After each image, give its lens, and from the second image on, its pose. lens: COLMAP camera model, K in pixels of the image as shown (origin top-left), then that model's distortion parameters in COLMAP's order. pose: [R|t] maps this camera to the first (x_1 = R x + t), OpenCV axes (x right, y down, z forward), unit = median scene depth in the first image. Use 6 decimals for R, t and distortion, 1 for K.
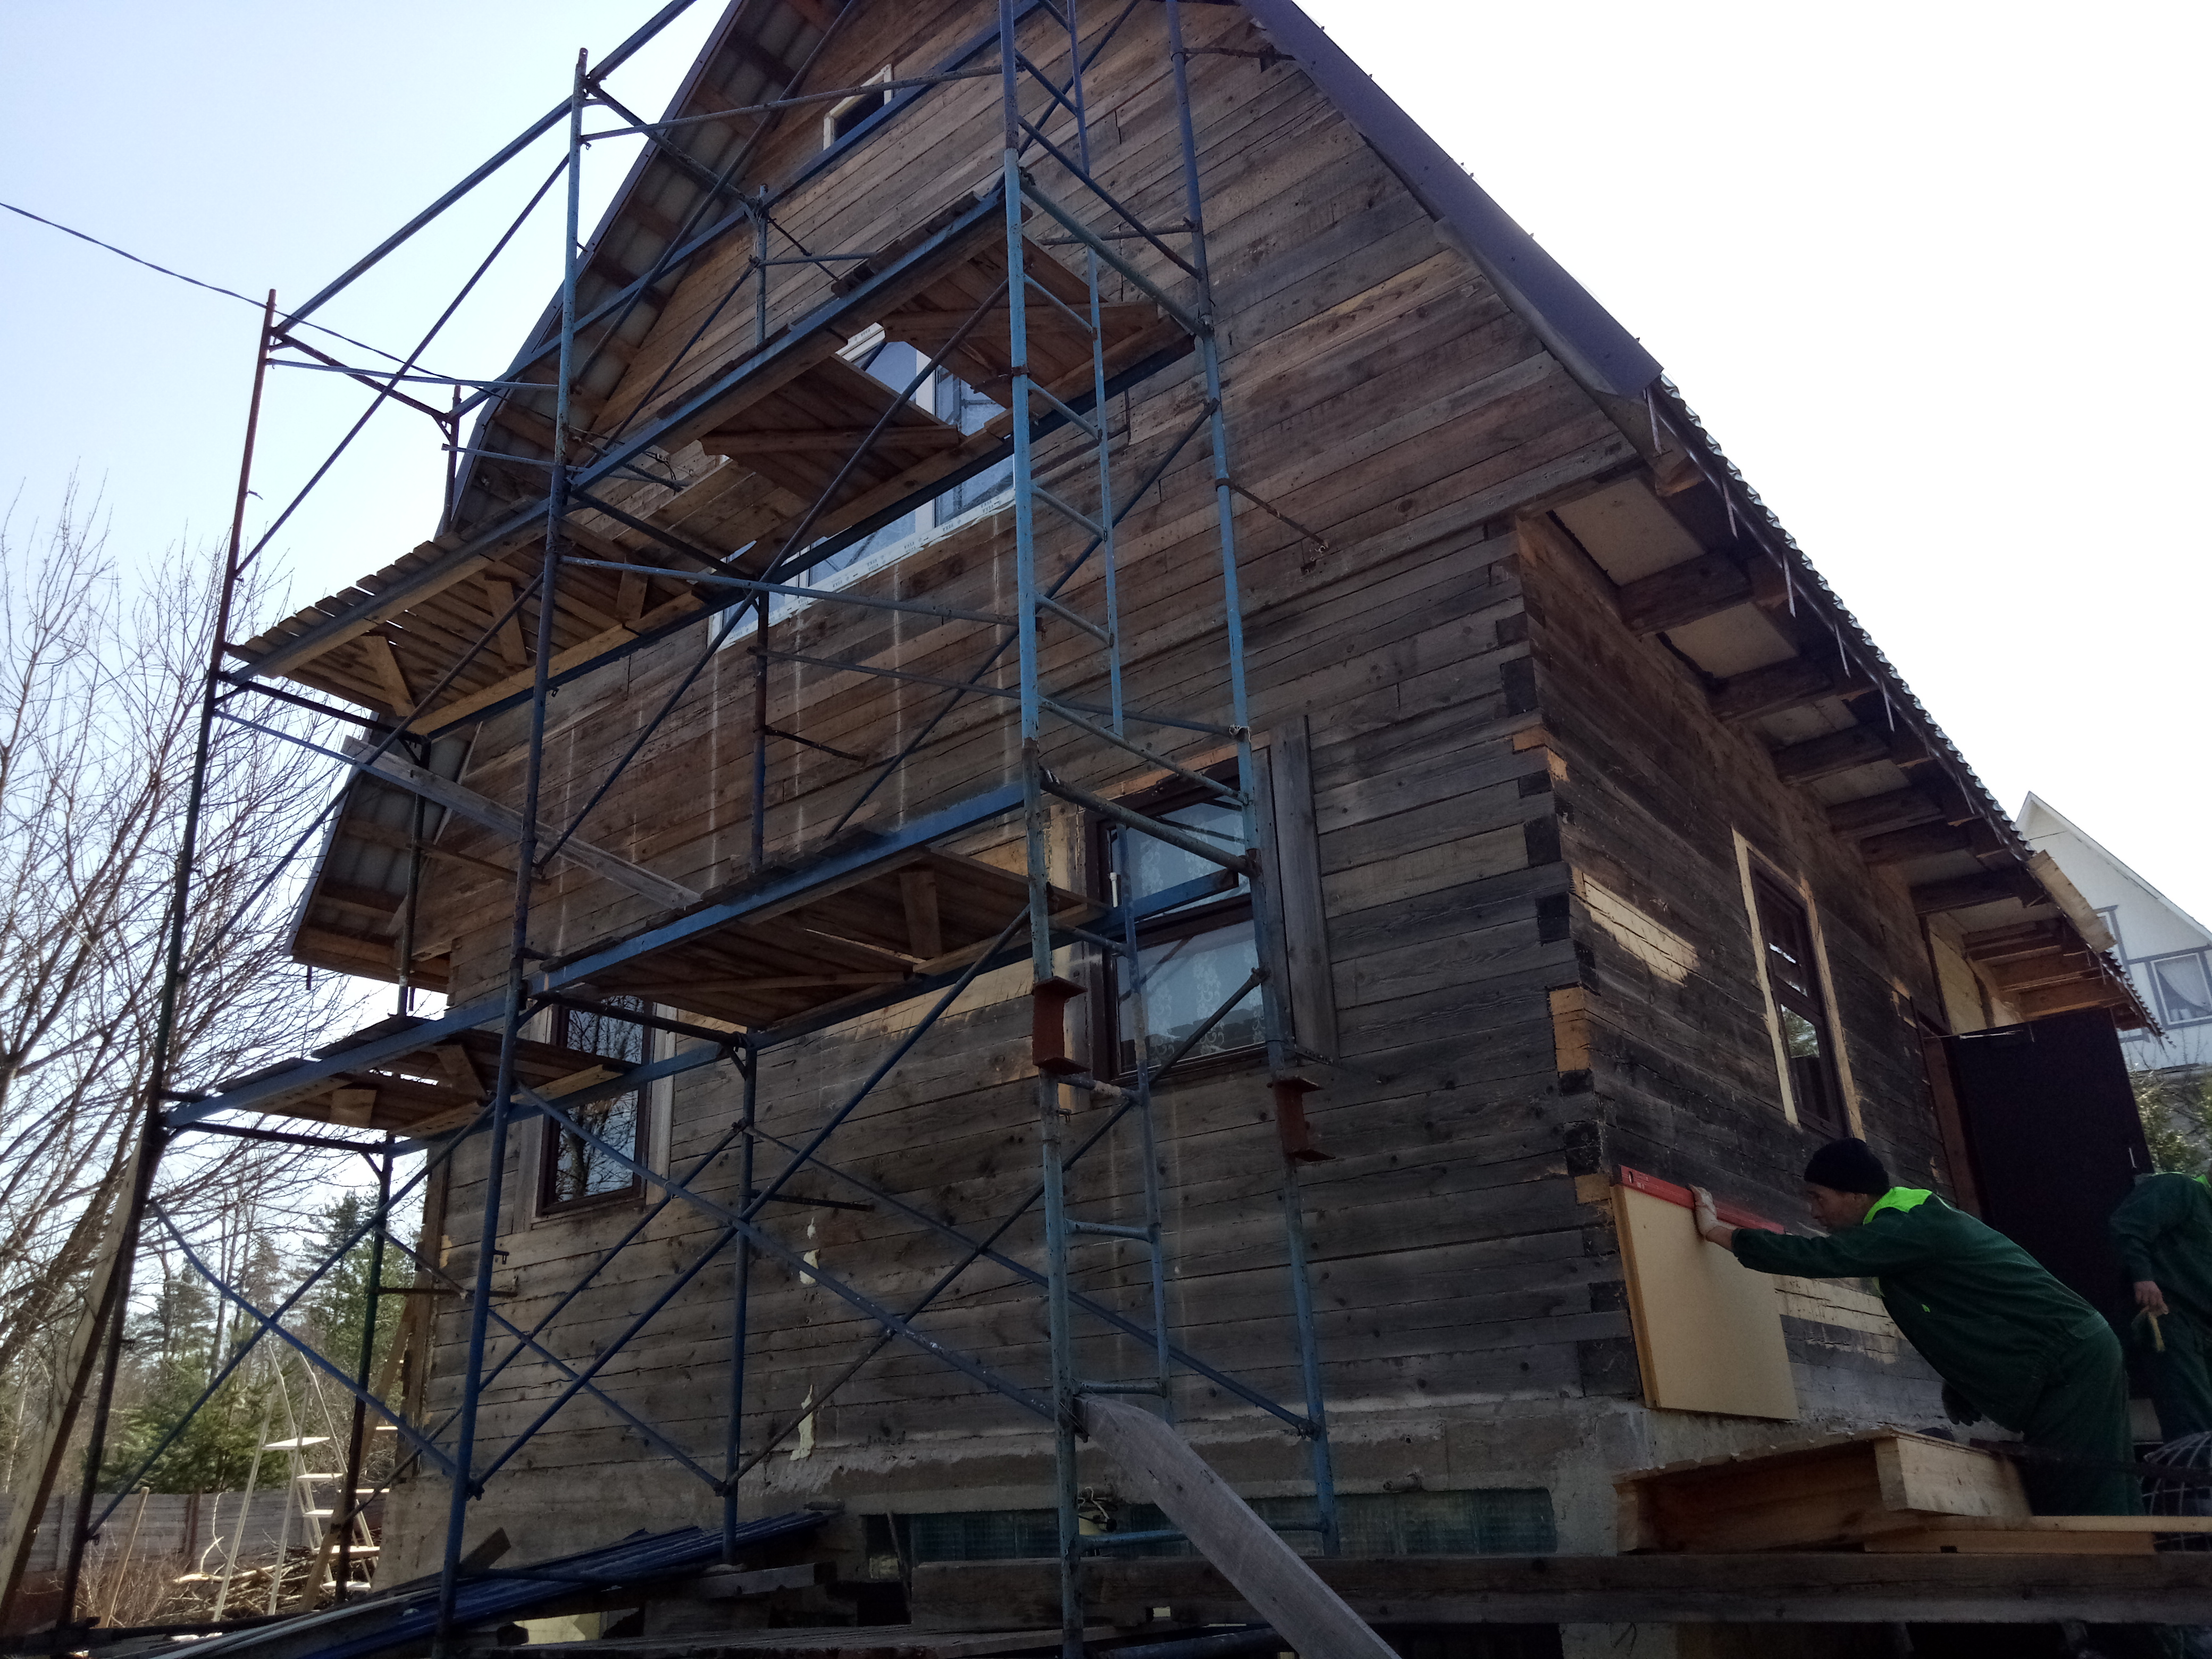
lens RADIAL K [[1690.1, 0, 1106.0], [0, 1690.1, 829.5], [0, 0, 1]] dist [0.015315, 0.001225]
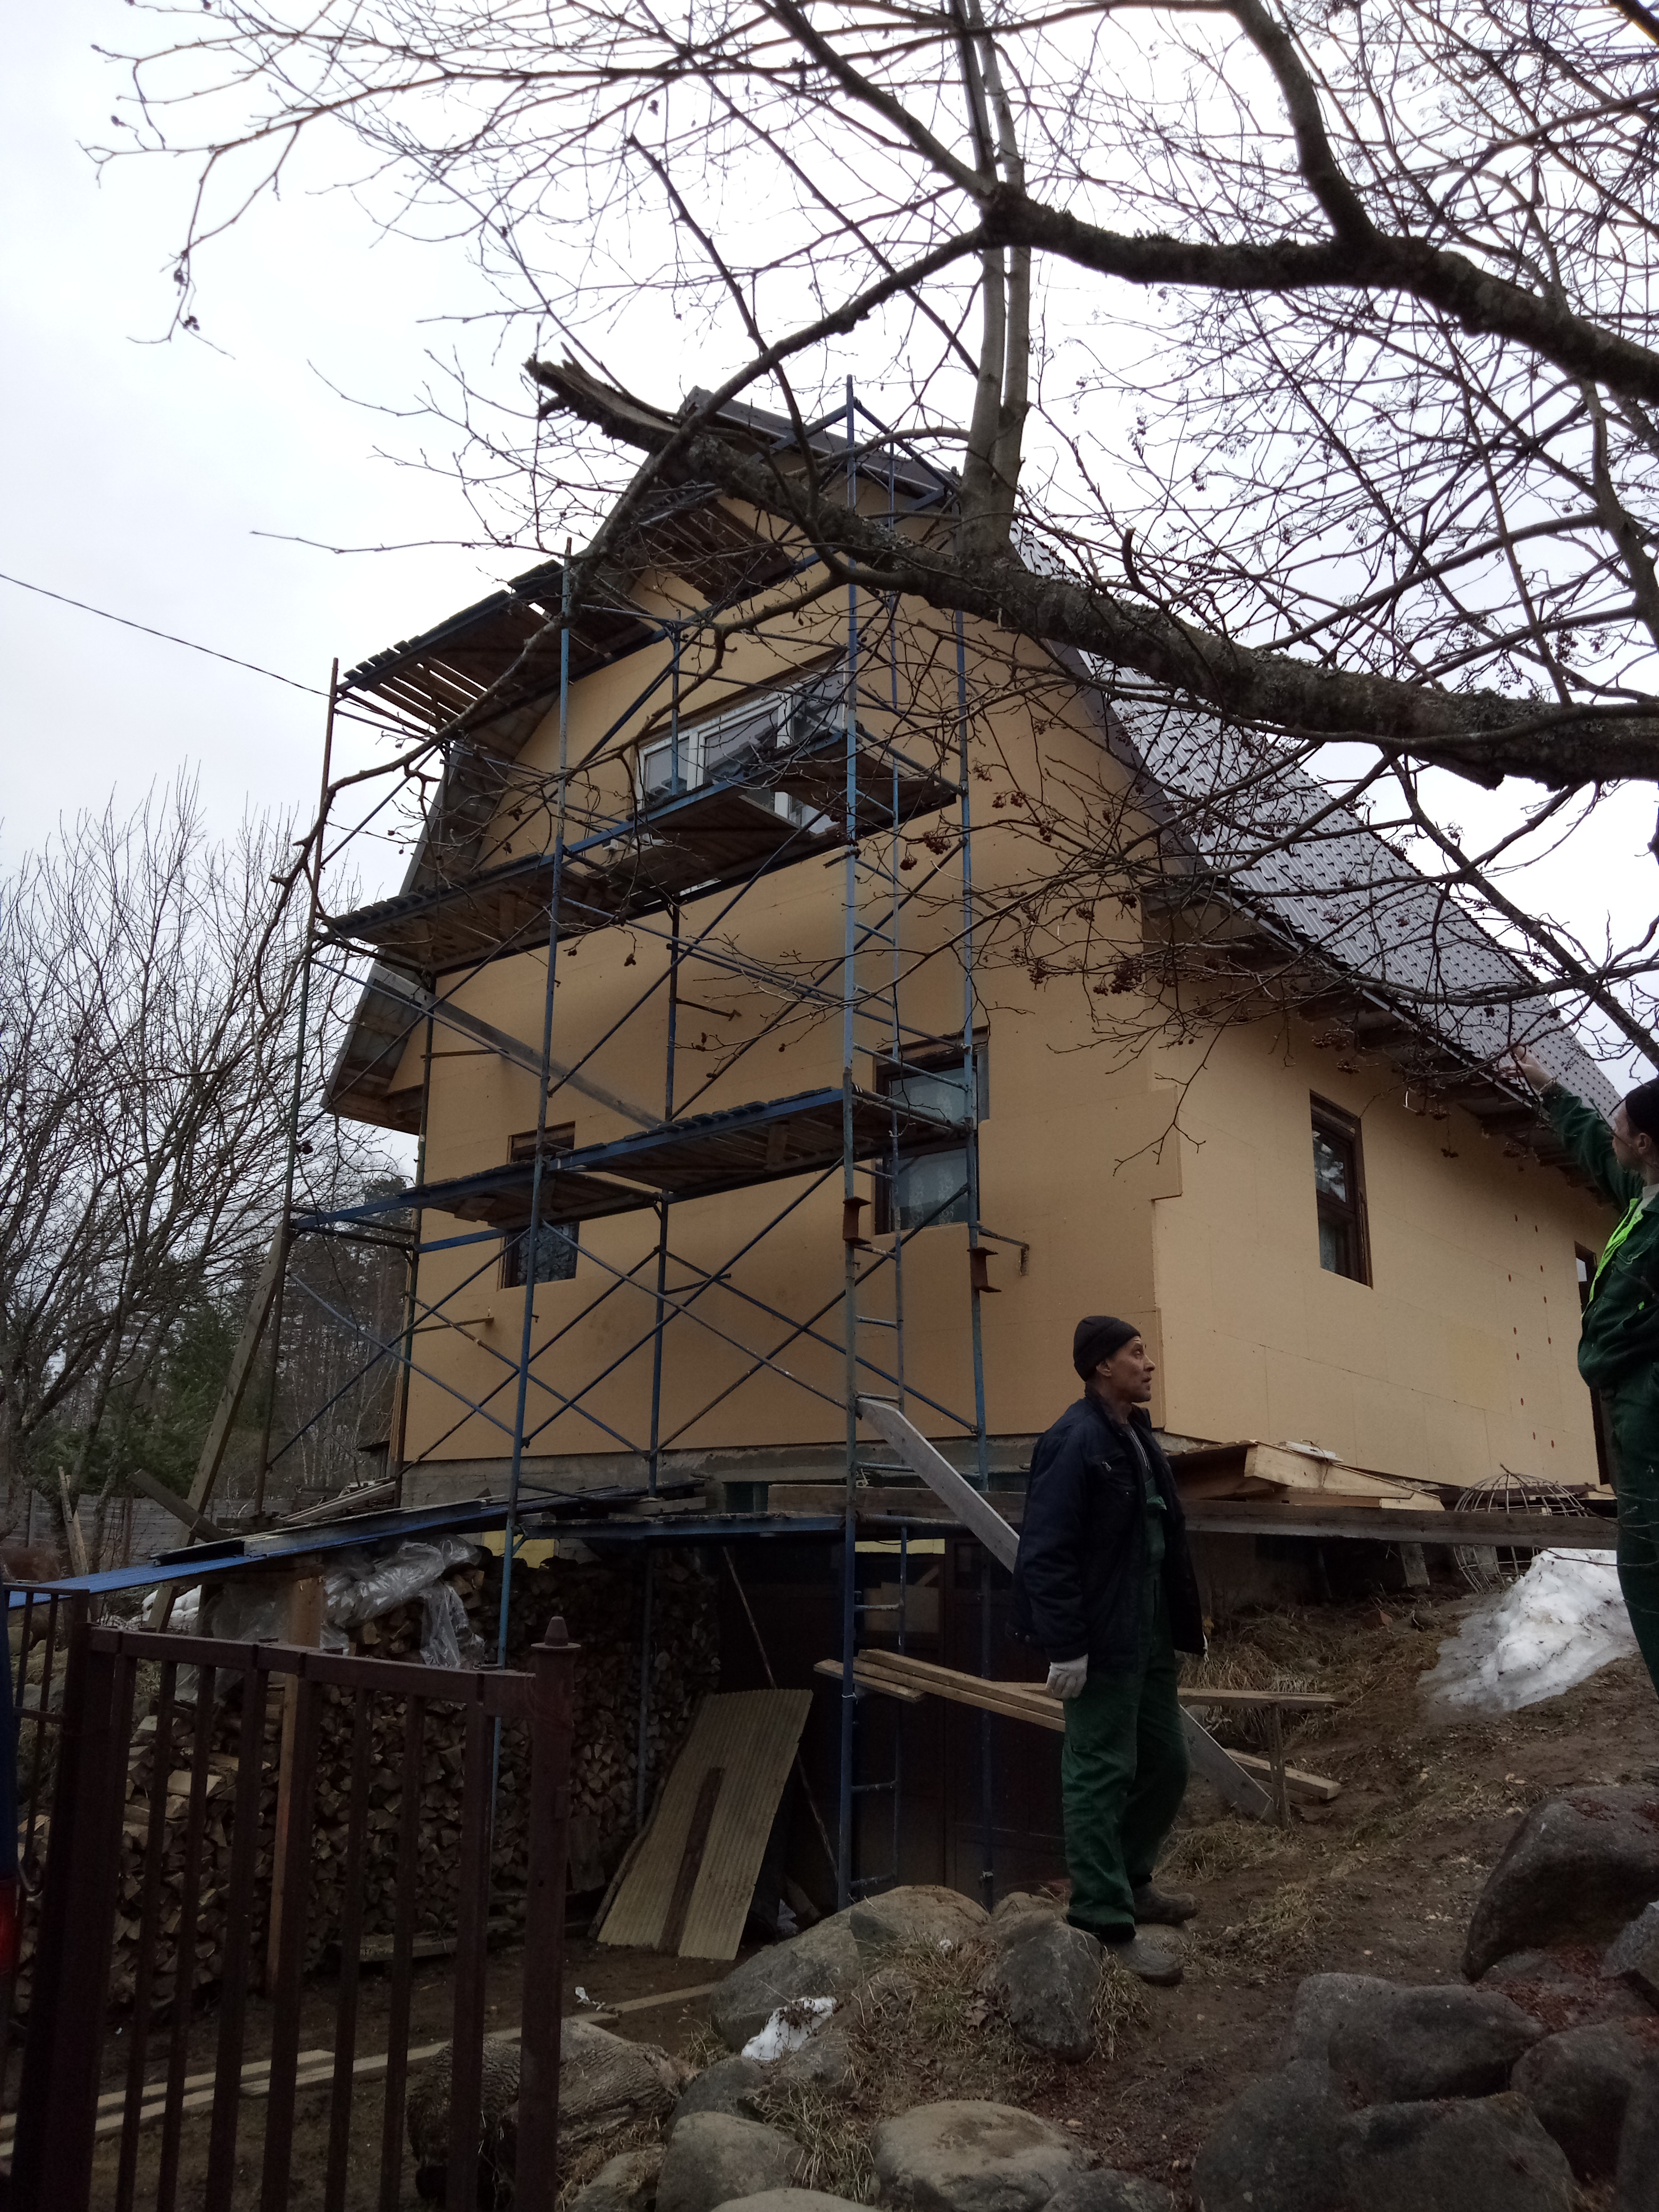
lens RADIAL K [[1690.1, 0, 827.7], [0, 1690.1, 1112.2], [0, 0, 1]] dist [0.015315, 0.001225]
pose [[0.998016, 0.049216, -0.039257, 0.006571], [-0.044516, 0.992629, 0.112724, -0.149690], [0.044515, -0.110753, 0.992851, -0.610027]]
